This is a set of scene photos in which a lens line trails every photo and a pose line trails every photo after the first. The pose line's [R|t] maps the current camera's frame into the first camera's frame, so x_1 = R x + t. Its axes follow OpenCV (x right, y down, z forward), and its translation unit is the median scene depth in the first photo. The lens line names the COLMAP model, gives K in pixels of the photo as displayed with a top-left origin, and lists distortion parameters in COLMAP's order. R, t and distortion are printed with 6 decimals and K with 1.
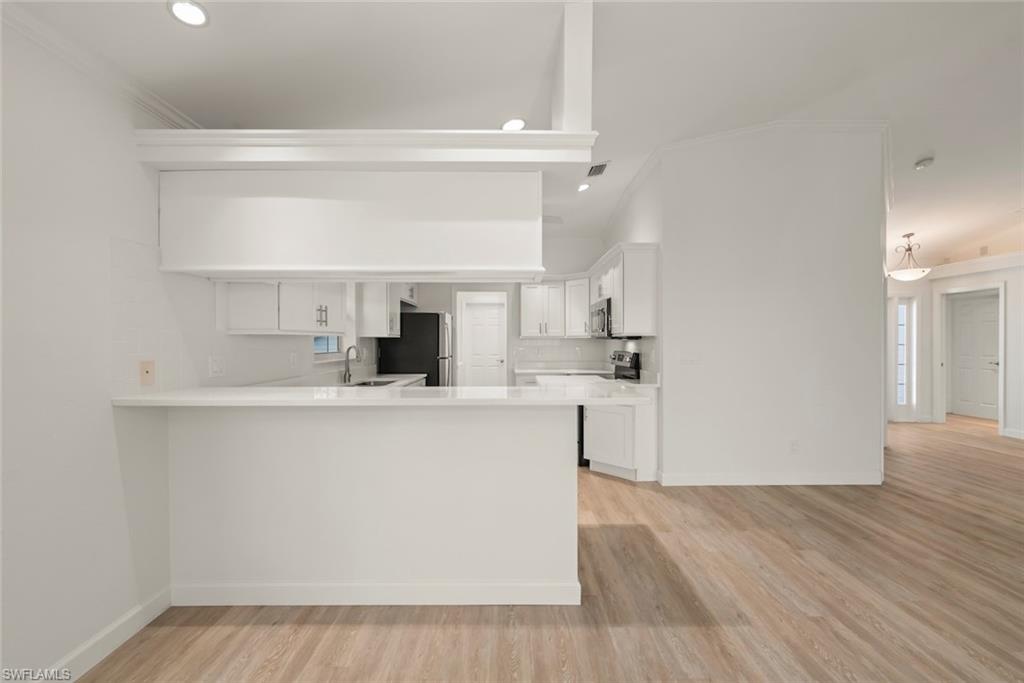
lens RADIAL K [[392.5, 0, 514.1], [0, 392.5, 345.3], [0, 0, 1]] dist [-0.002857, 0.000621]
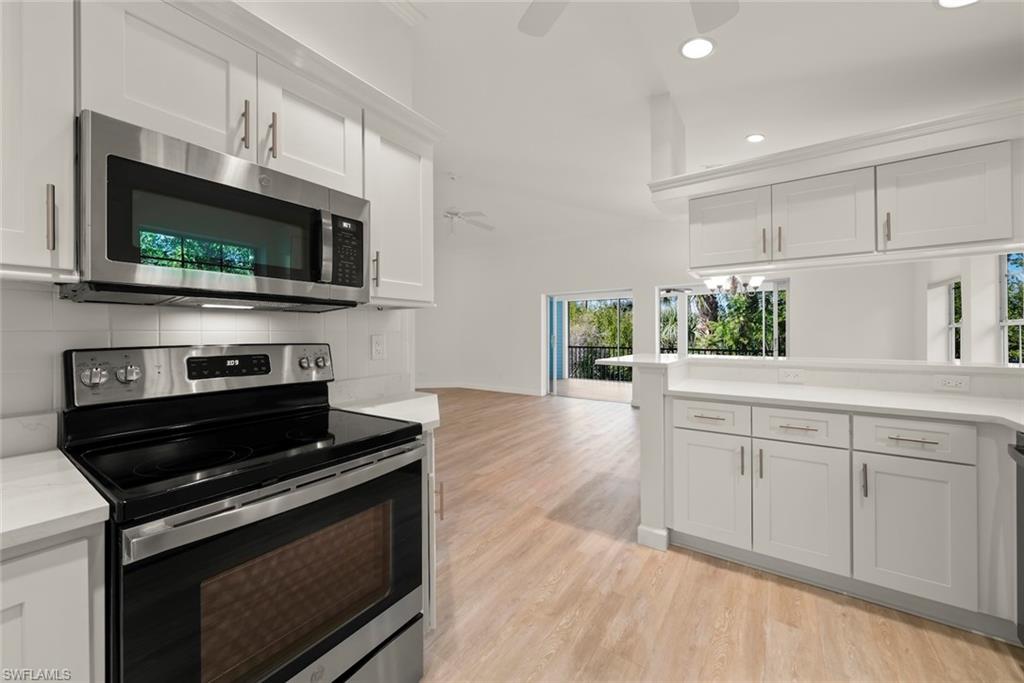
lens RADIAL K [[387.2, 0, 508.4], [0, 387.2, 331.4], [0, 0, 1]] dist [0.001710, 0.000070]
pose [[-0.811017, 0.011770, 0.584904, -0.141549], [0.018493, 0.999814, 0.005523, 0.009799], [-0.584731, 0.015296, -0.811083, 1.837695]]
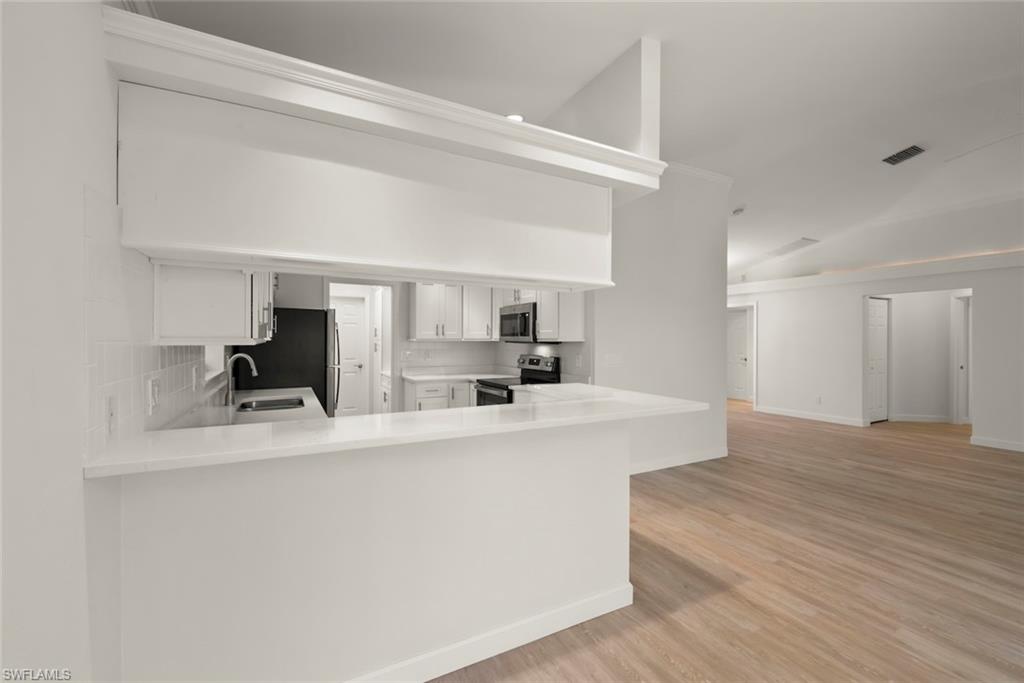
lens RADIAL K [[427.3, 0, 512.9], [0, 427.3, 341.3], [0, 0, 1]] dist [-0.002321, 0.000572]
pose [[0.885620, 0.001614, 0.464407, -0.464865], [-0.000110, 0.999995, -0.003265, -0.028364], [-0.464410, 0.002840, 0.885616, 0.093853]]
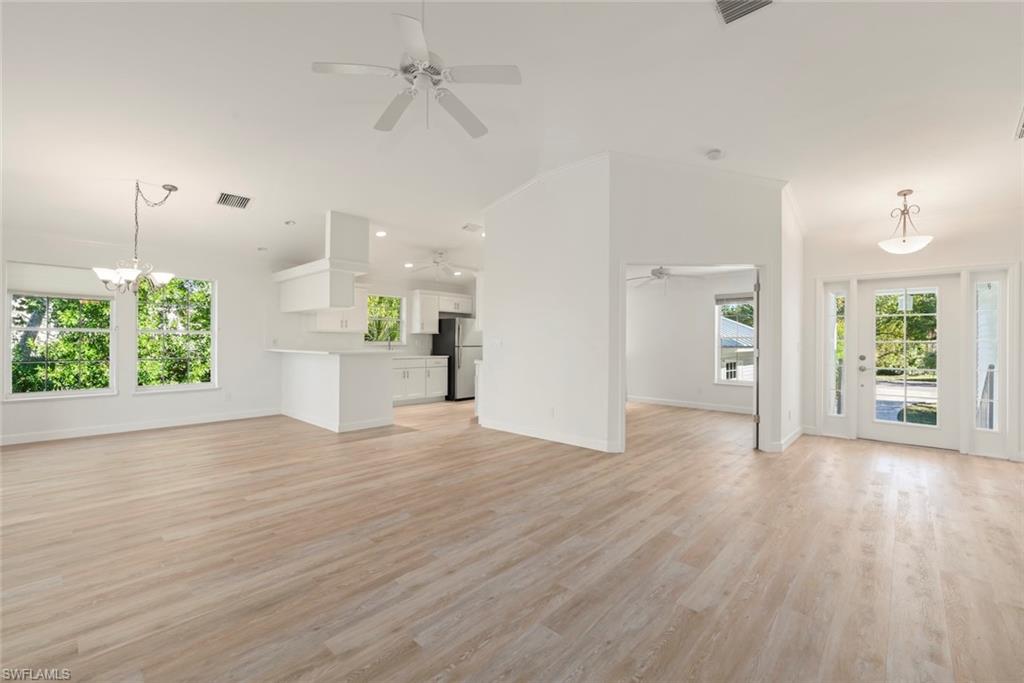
lens RADIAL K [[427.3, 0, 512.7], [0, 427.3, 339.2], [0, 0, 1]] dist [-0.002321, 0.000572]
pose [[0.727710, 0.002631, -0.685880, 2.137202], [-0.013906, 0.999844, -0.010919, 0.035822], [0.685744, 0.017484, 0.727633, -0.214105]]
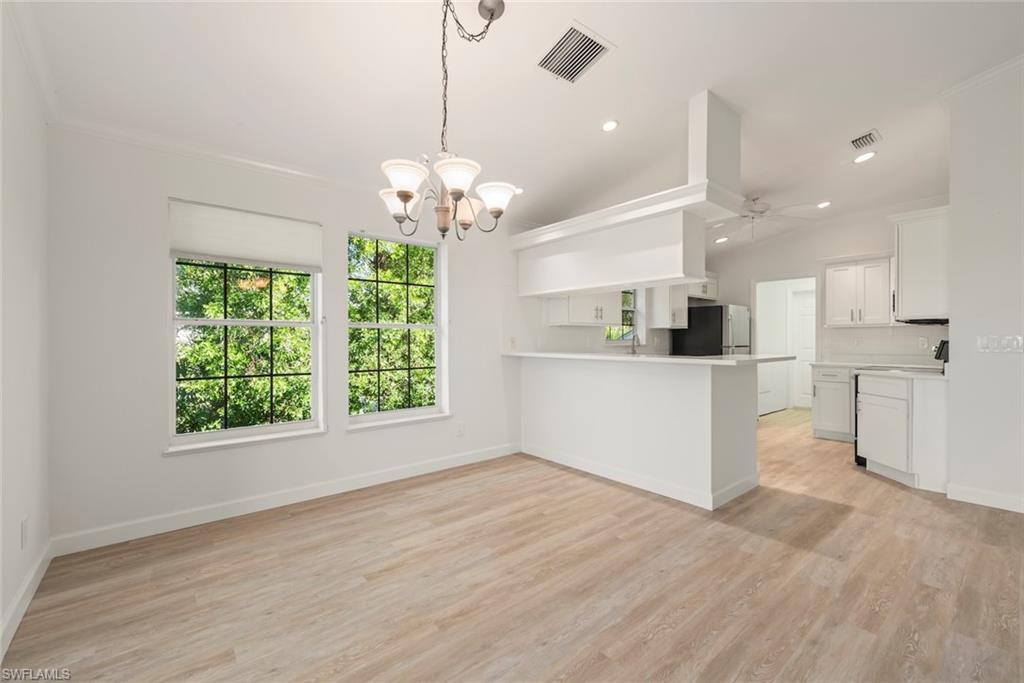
lens RADIAL K [[427.3, 0, 509.1], [0, 427.3, 339.8], [0, 0, 1]] dist [-0.002321, 0.000572]
pose [[0.630663, 0.000560, -0.776057, 0.640438], [-0.008513, 0.999945, -0.006197, 0.047159], [0.776010, 0.010515, 0.630633, -0.381247]]
